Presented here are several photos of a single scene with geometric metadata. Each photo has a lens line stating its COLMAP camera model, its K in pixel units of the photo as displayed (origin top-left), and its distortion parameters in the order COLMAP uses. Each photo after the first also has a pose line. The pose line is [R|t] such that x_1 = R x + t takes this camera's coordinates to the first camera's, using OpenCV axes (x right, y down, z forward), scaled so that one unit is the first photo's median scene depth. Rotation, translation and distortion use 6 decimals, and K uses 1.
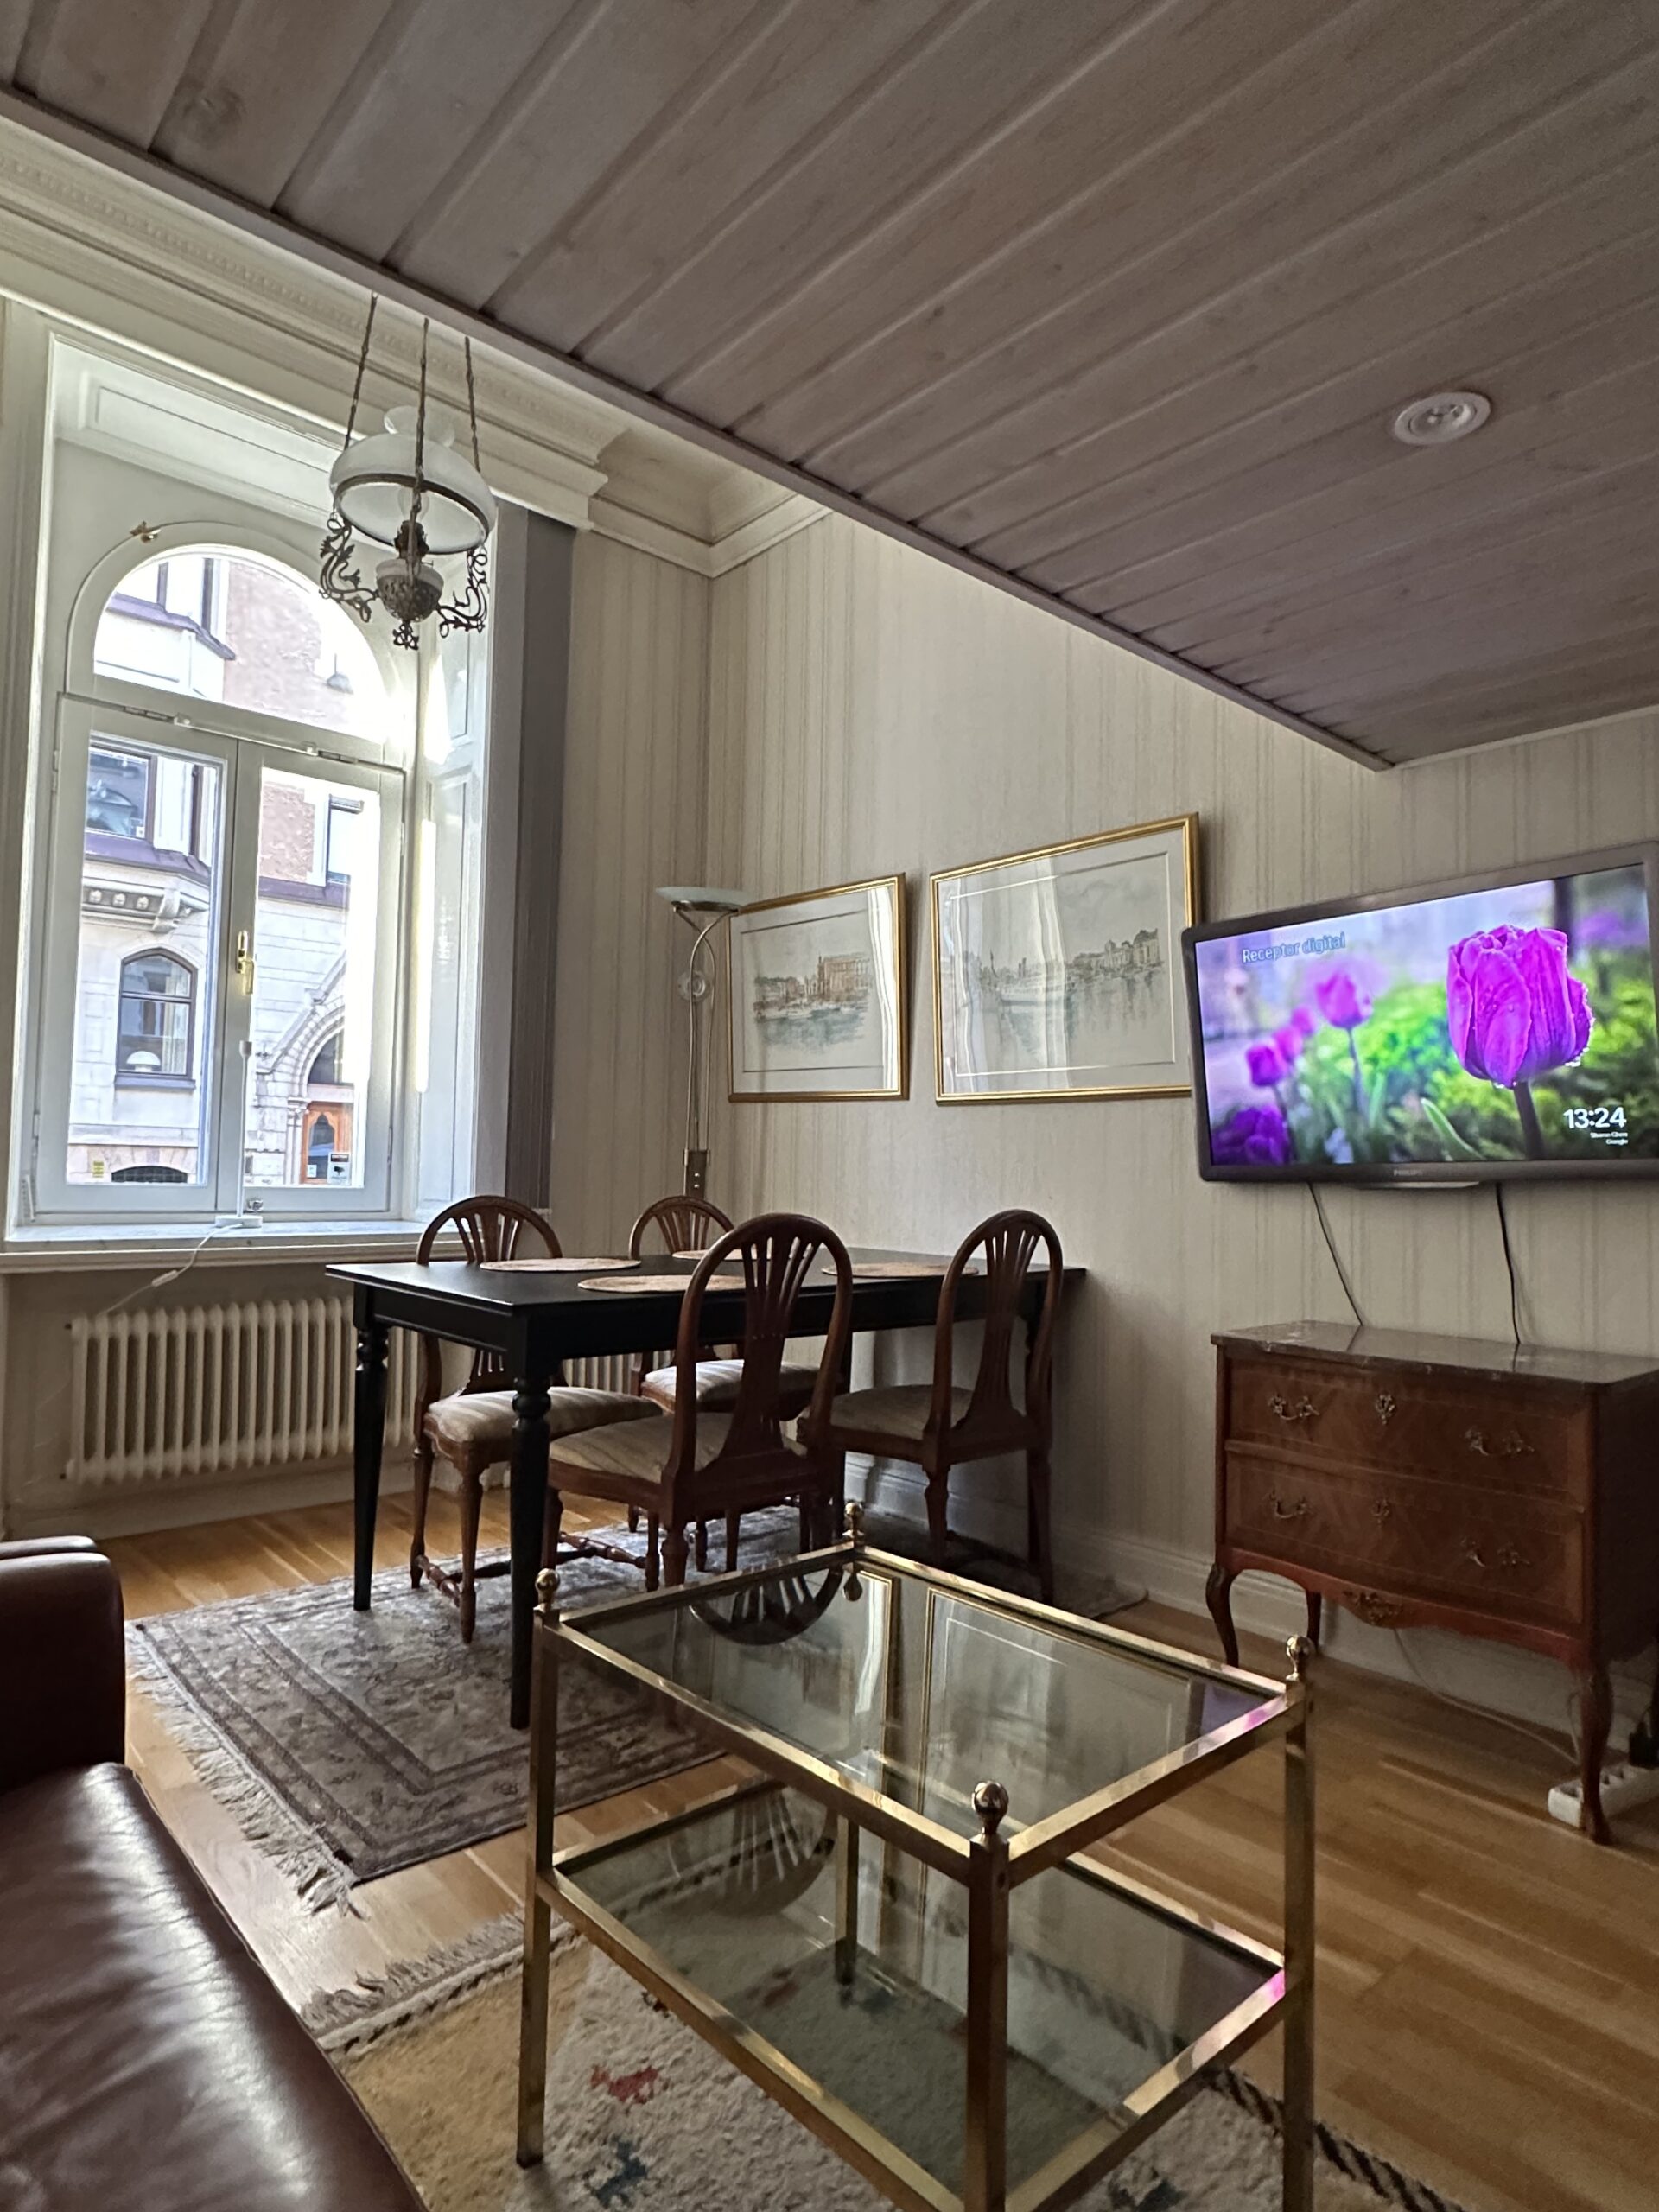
lens RADIAL K [[1289.8, 0, 829.5], [0, 1289.8, 1106.0], [0, 0, 1]] dist [-0.004436, 0.034912]
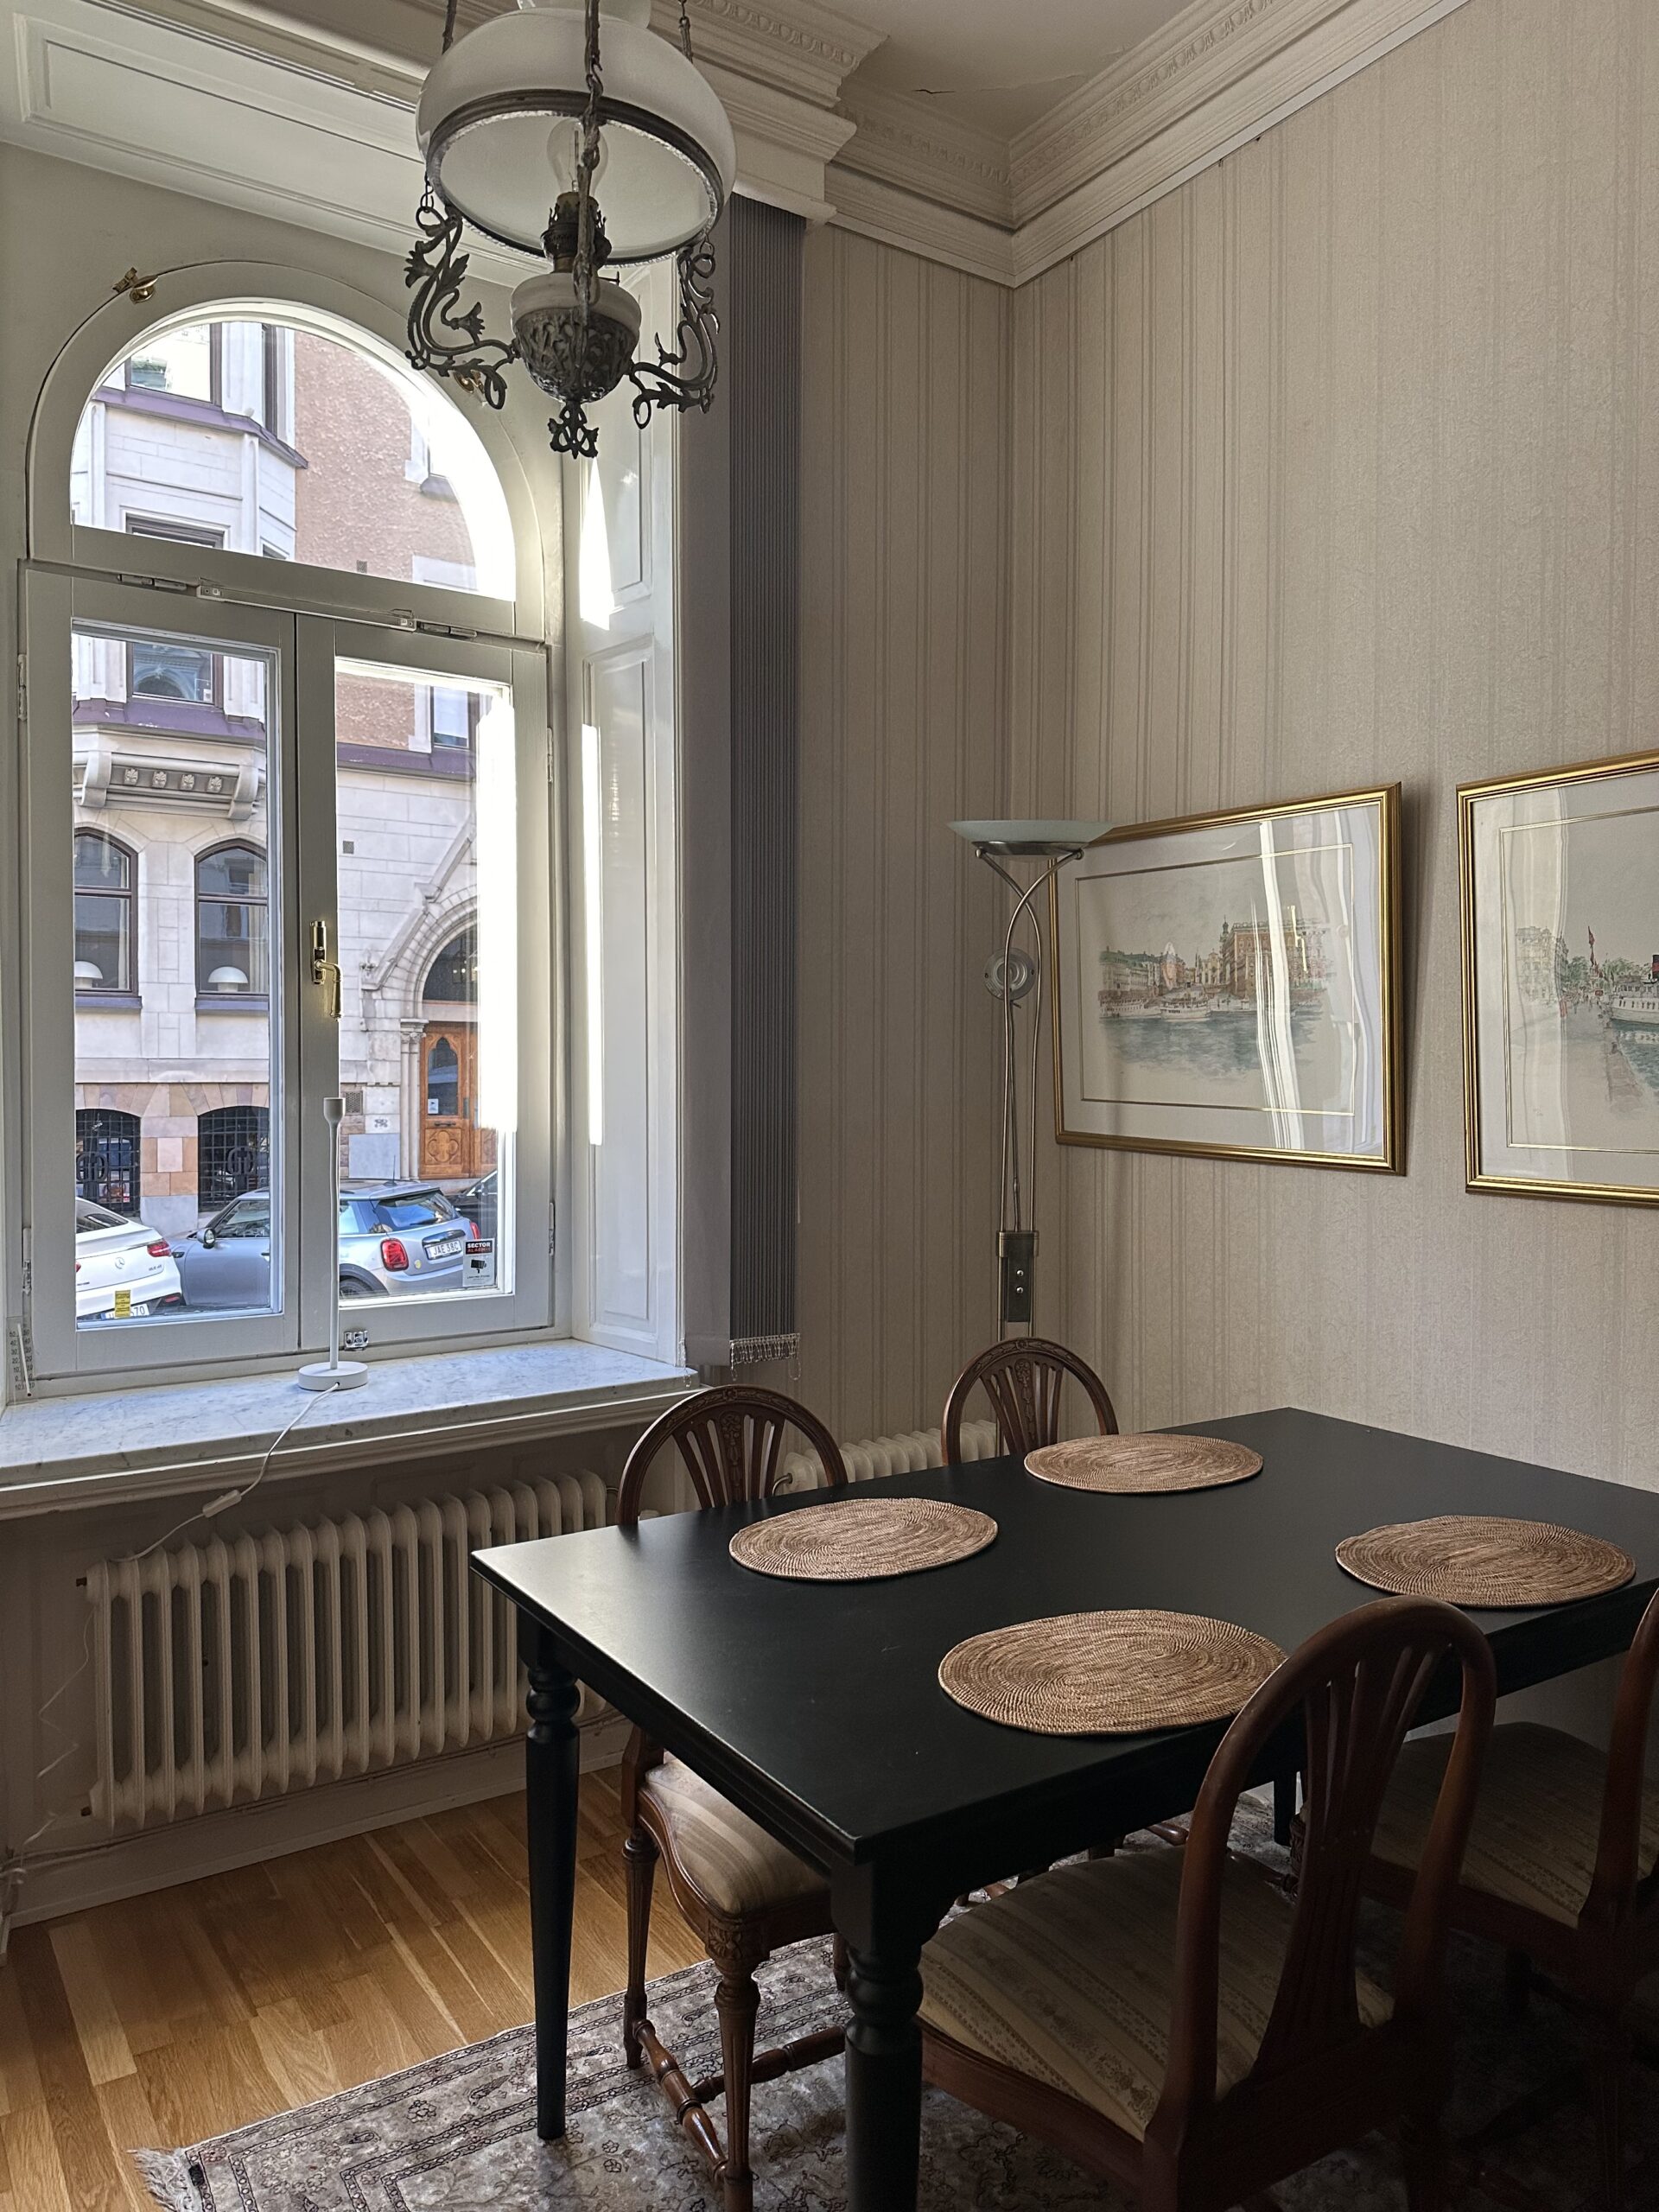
lens RADIAL K [[1583.5, 0, 829.5], [0, 1583.5, 1106.0], [0, 0, 1]] dist [0.132629, -0.164564]
pose [[0.990437, -0.017029, -0.136908, -0.089465], [0.026396, 0.997411, 0.066892, -0.084973], [0.135414, -0.069866, 0.988323, 0.223975]]
